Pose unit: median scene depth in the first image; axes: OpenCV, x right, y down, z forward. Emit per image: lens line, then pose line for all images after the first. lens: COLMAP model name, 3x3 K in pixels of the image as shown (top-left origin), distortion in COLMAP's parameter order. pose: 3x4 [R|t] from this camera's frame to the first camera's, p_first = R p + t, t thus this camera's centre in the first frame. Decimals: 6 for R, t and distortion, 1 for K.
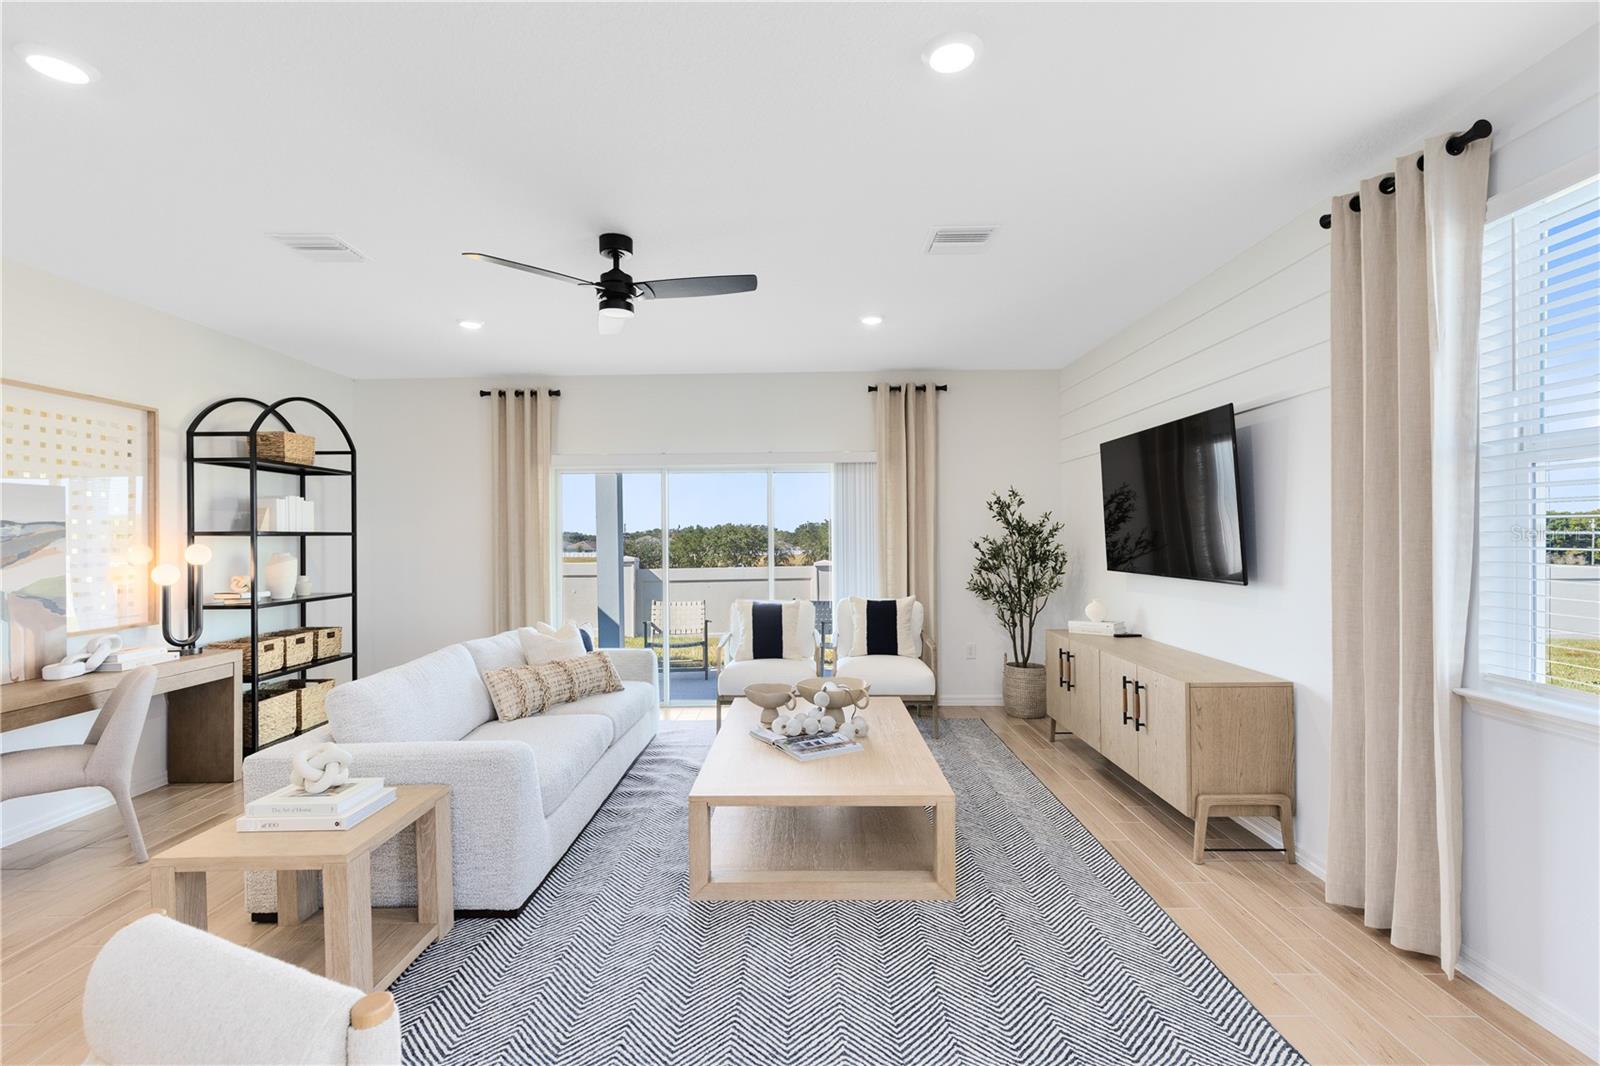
lens RADIAL K [[721.4, 0, 804.8], [0, 721.4, 535.8], [0, 0, 1]] dist [0.002307, 0.000326]
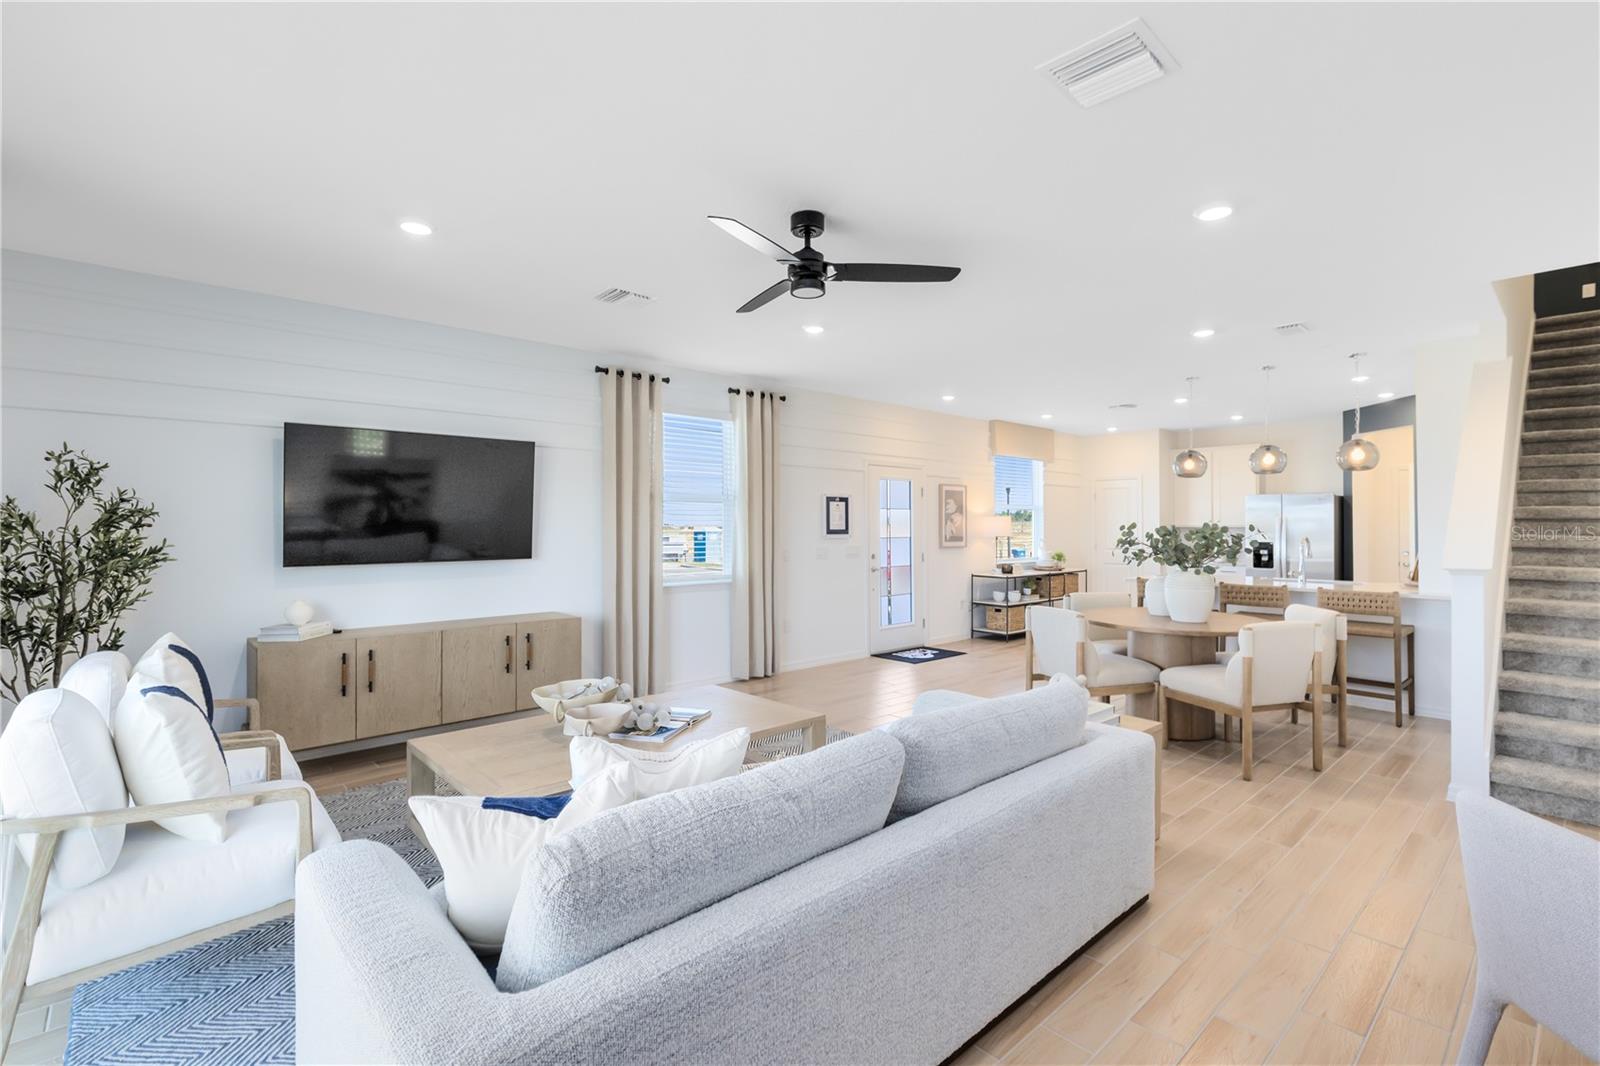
lens RADIAL K [[729.3, 0, 804.1], [0, 729.3, 527.7], [0, 0, 1]] dist [0.004767, -0.000370]
pose [[-0.675602, 0.007060, 0.737233, -0.612445], [0.007089, 0.999970, -0.003080, 0.006921], [-0.737233, 0.003146, -0.675632, 1.042972]]
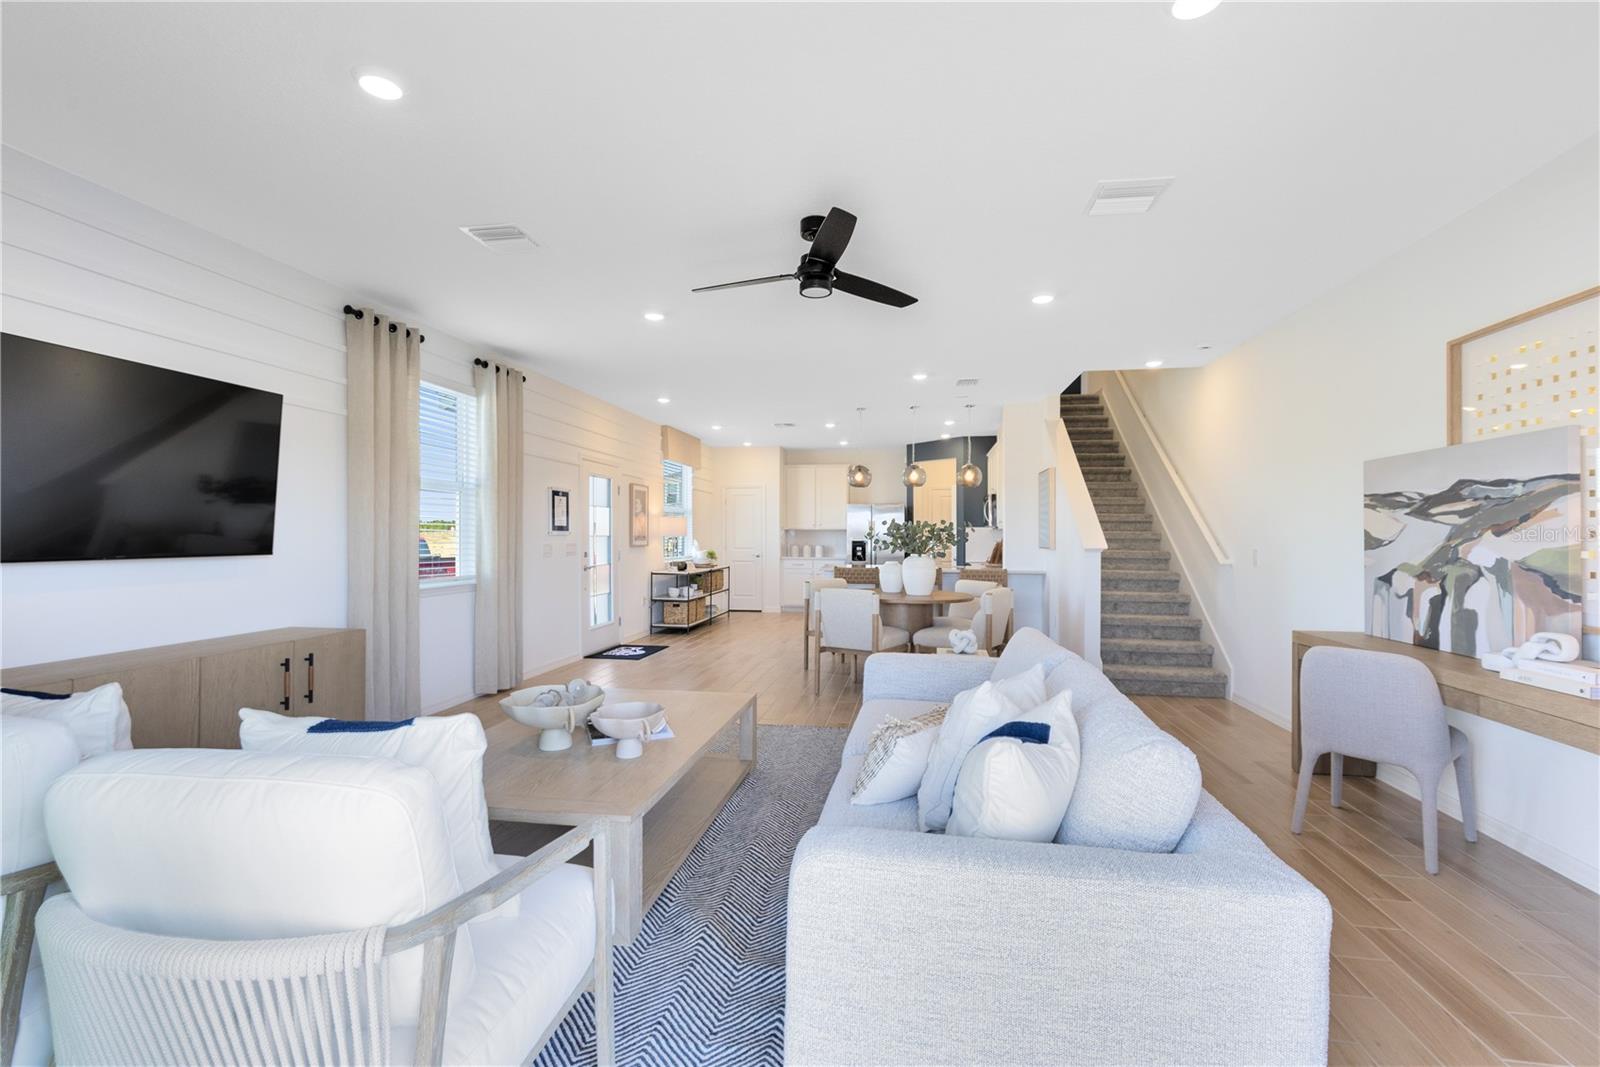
lens RADIAL K [[721.4, 0, 804.8], [0, 721.4, 536.3], [0, 0, 1]] dist [0.002307, 0.000326]
pose [[-0.987693, 0.004823, 0.156331, -0.254405], [0.004922, 0.999988, 0.000245, 0.028032], [-0.156328, 0.001011, -0.987705, 1.273928]]
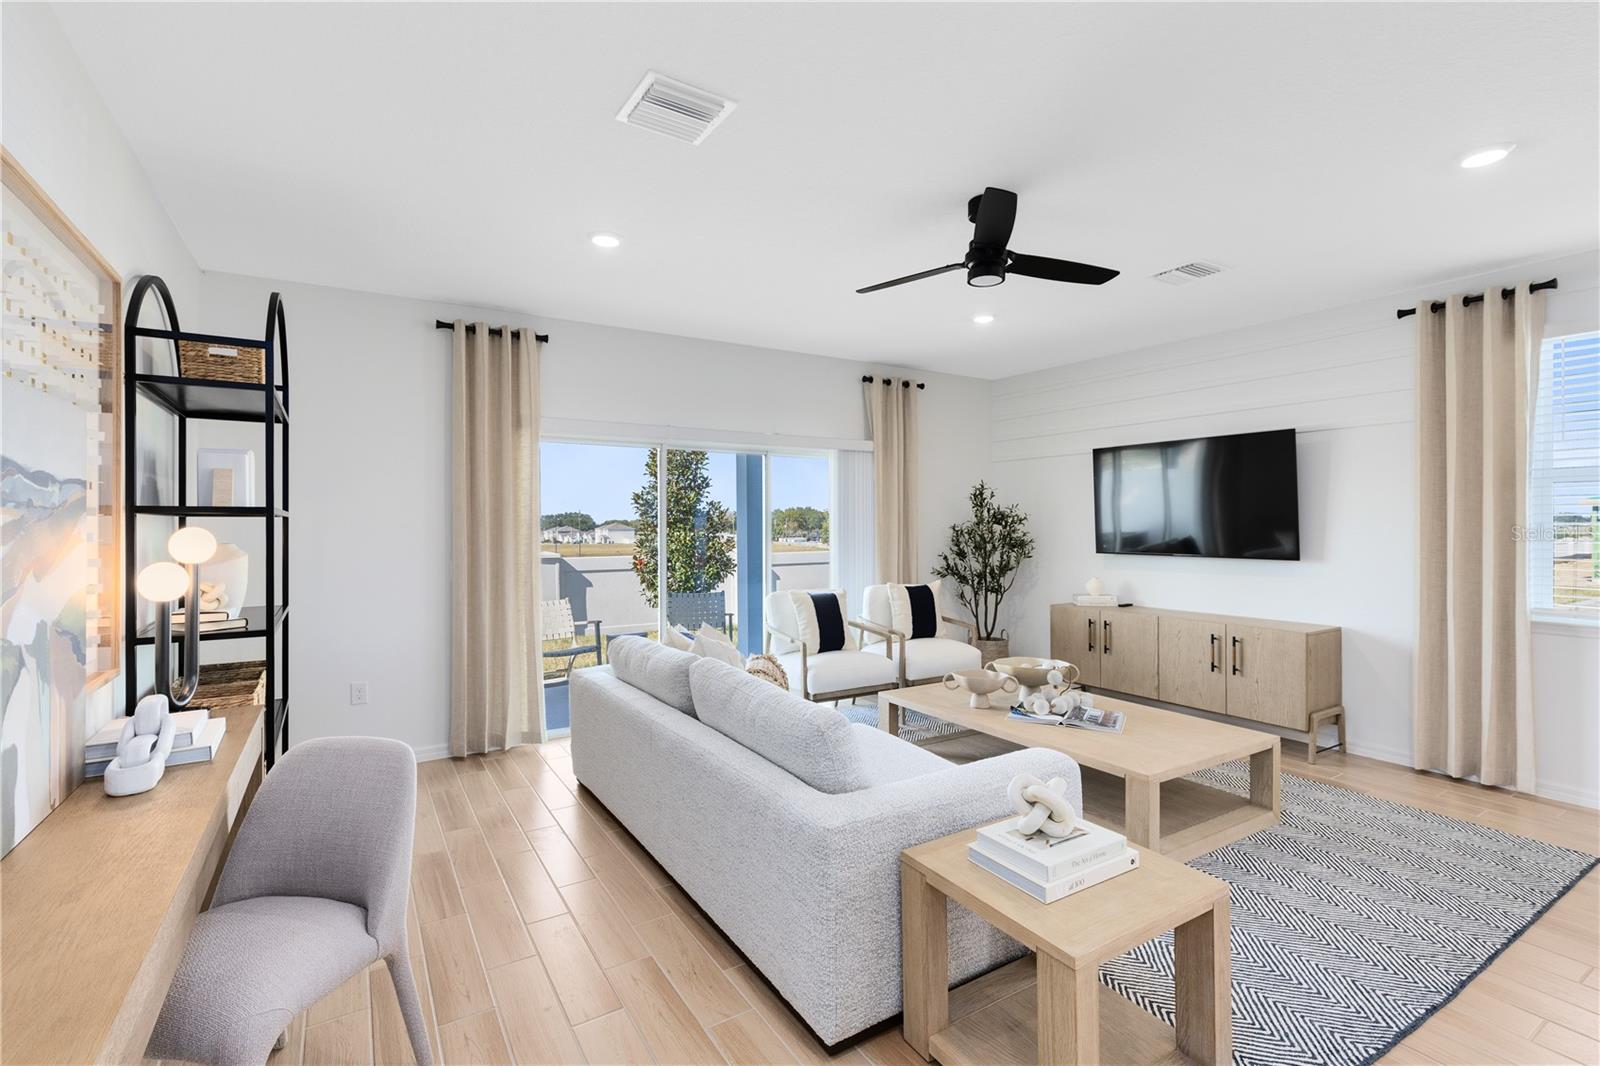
lens RADIAL K [[721.0, 0, 801.0], [0, 721.0, 528.0], [0, 0, 1]] dist [0.000645, 0.000060]
pose [[0.848555, 0.004493, 0.529088, -0.596539], [-0.005737, 0.999983, 0.000709, 0.006897], [-0.529076, -0.003637, 0.848567, 0.210679]]
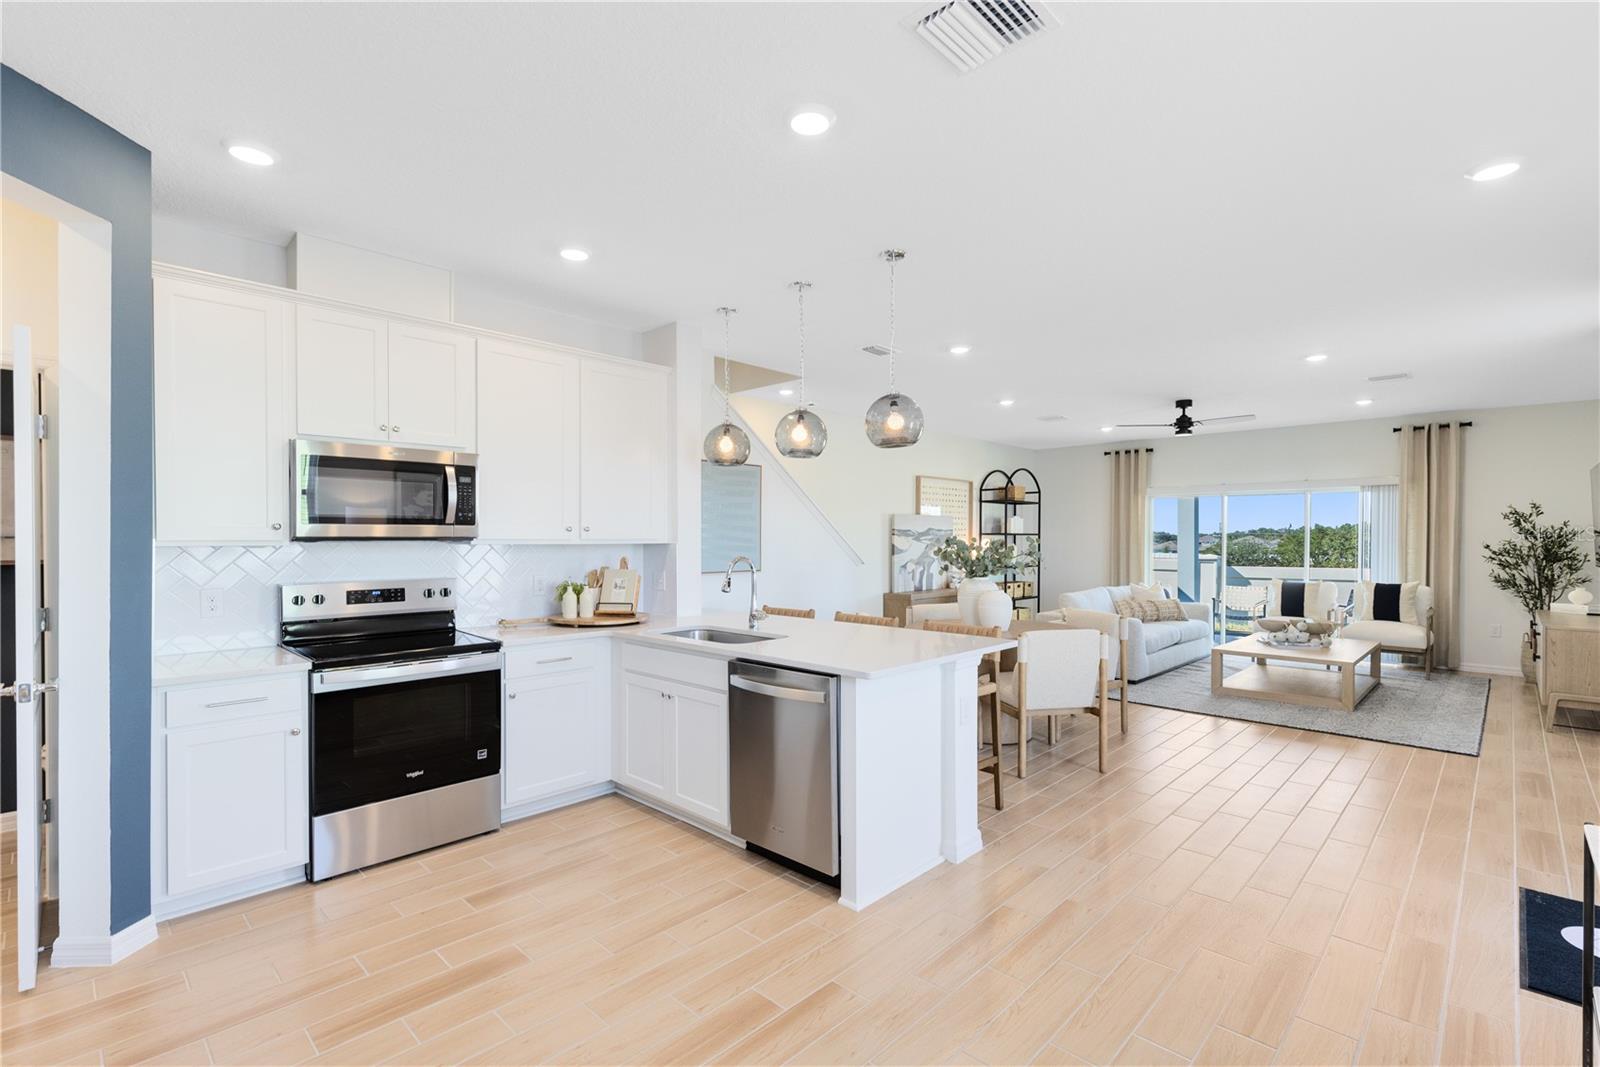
lens RADIAL K [[726.4, 0, 801.1], [0, 726.4, 545.6], [0, 0, 1]] dist [0.000898, 0.000421]
pose [[0.718994, 0.017528, -0.694795, 0.274756], [-0.007349, 0.999818, 0.017618, -0.002479], [0.694977, -0.007561, 0.718992, -0.863784]]
